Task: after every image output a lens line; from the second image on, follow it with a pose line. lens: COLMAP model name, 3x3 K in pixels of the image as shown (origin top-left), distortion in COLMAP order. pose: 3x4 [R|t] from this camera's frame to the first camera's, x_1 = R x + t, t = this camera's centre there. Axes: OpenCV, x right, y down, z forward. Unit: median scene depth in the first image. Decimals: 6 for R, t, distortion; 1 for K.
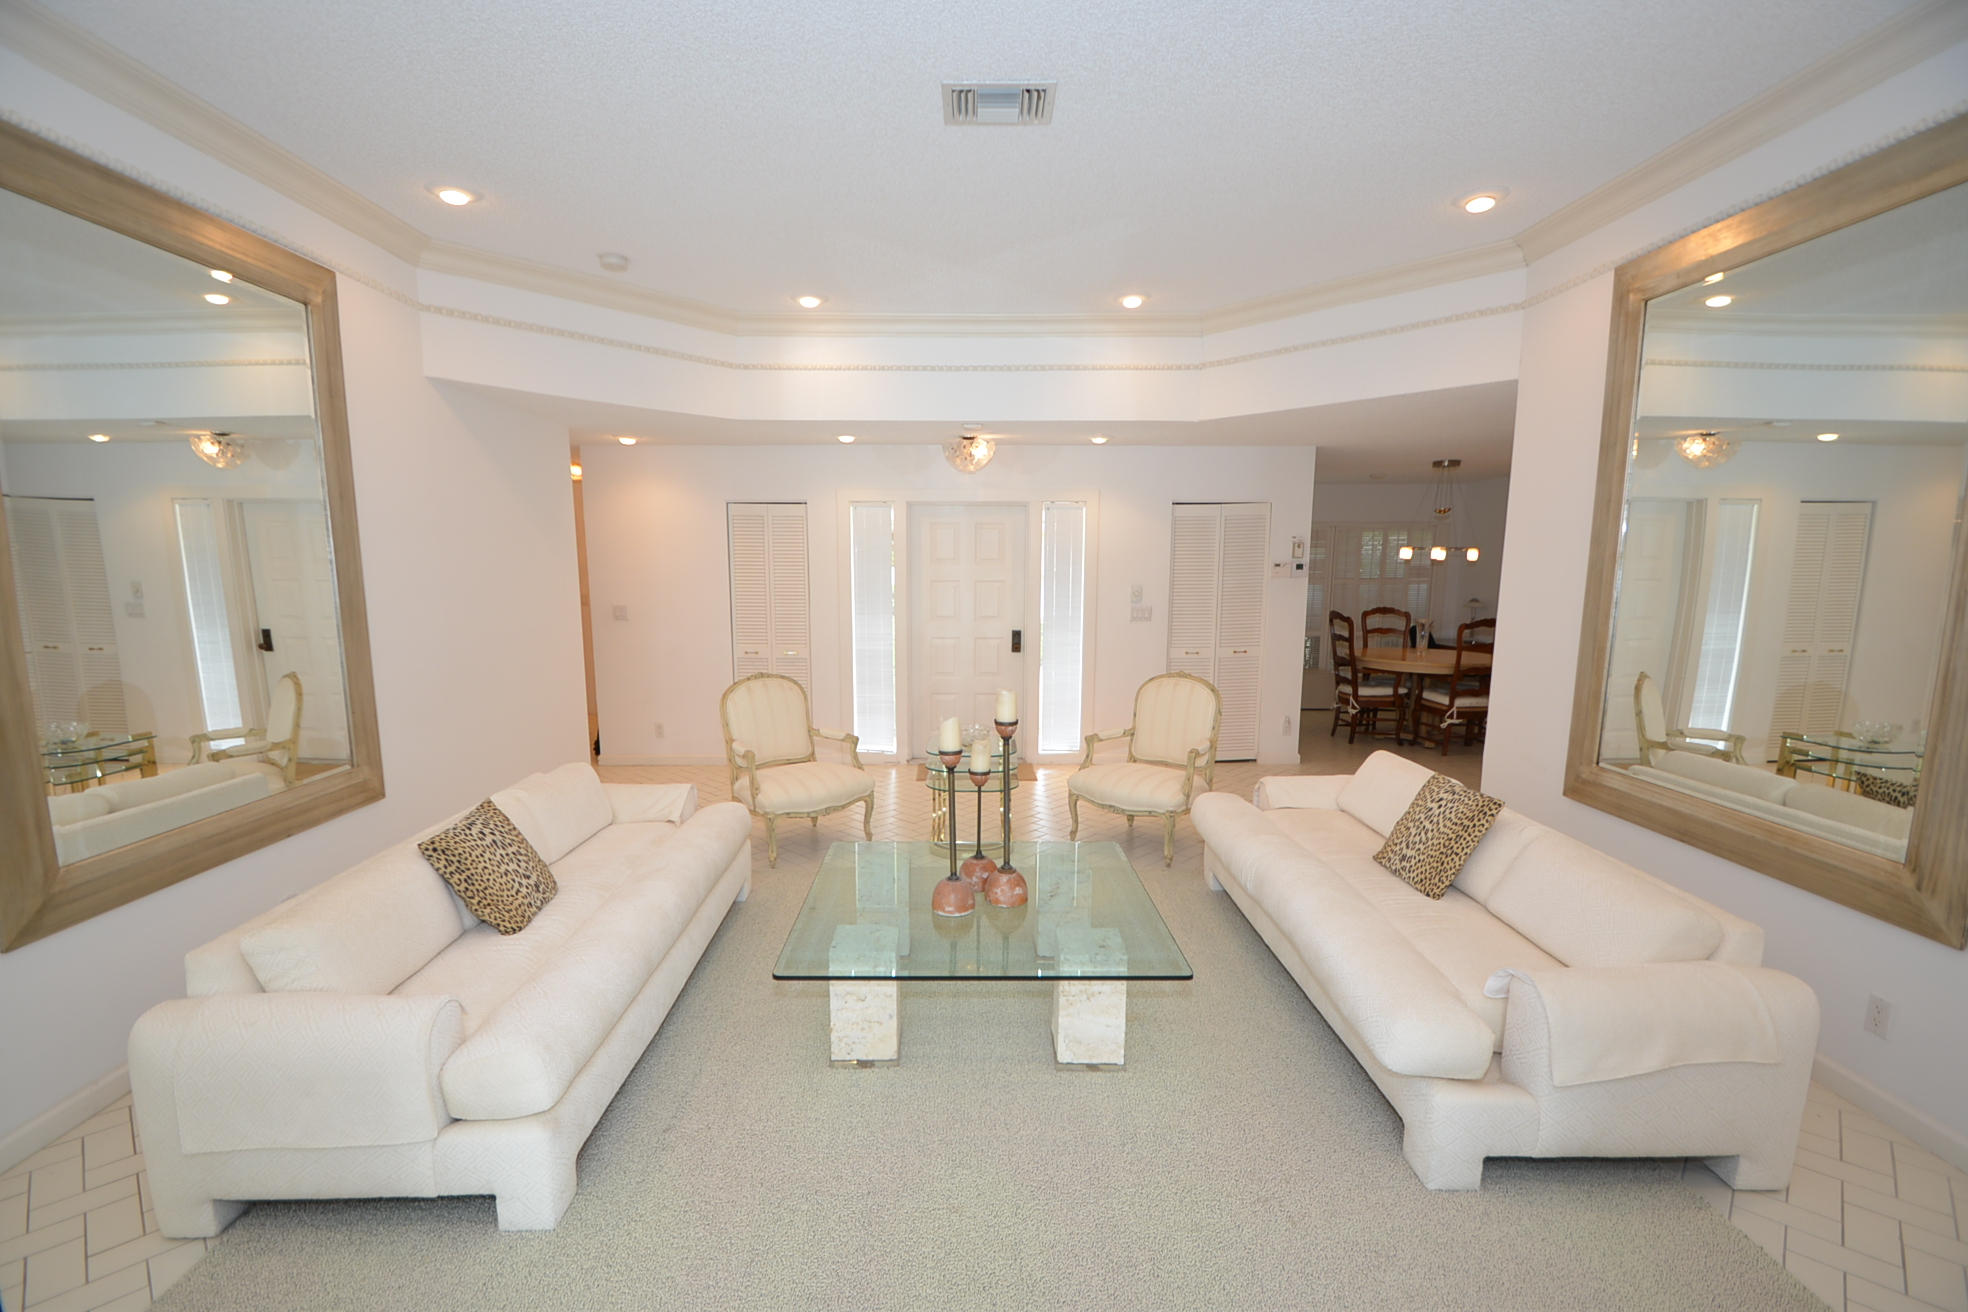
lens RADIAL K [[872.5, 0, 978.6], [0, 872.5, 706.8], [0, 0, 1]] dist [0.040958, -0.000020]
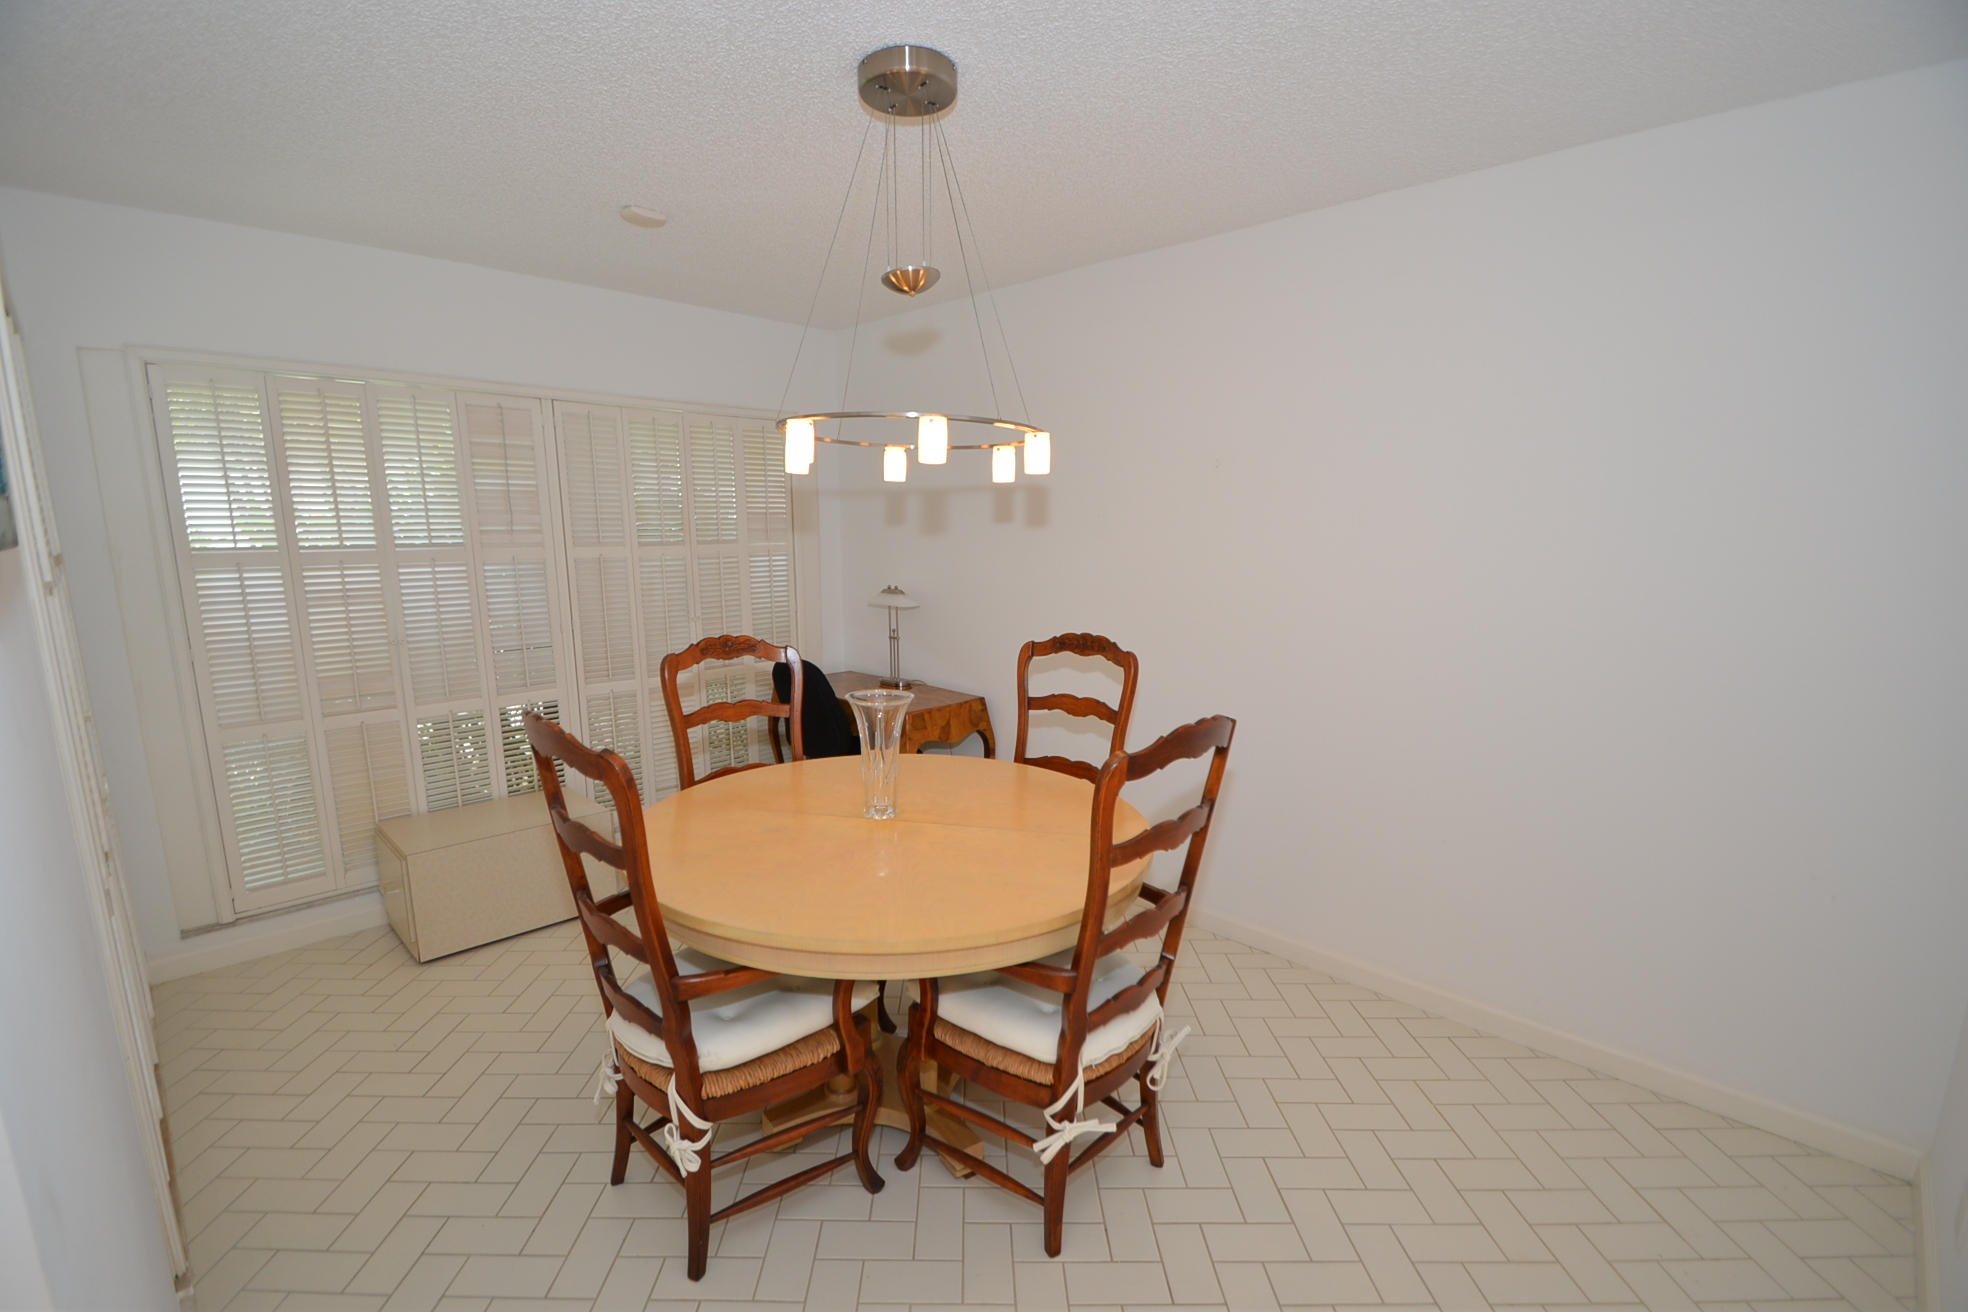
lens RADIAL K [[872.5, 0, 978.6], [0, 872.5, 706.8], [0, 0, 1]] dist [0.040958, -0.000020]
pose [[0.718746, -0.139097, 0.681217, 0.345766], [0.104759, 0.990264, 0.091670, -0.120125], [-0.687336, 0.005476, 0.726319, 0.794856]]
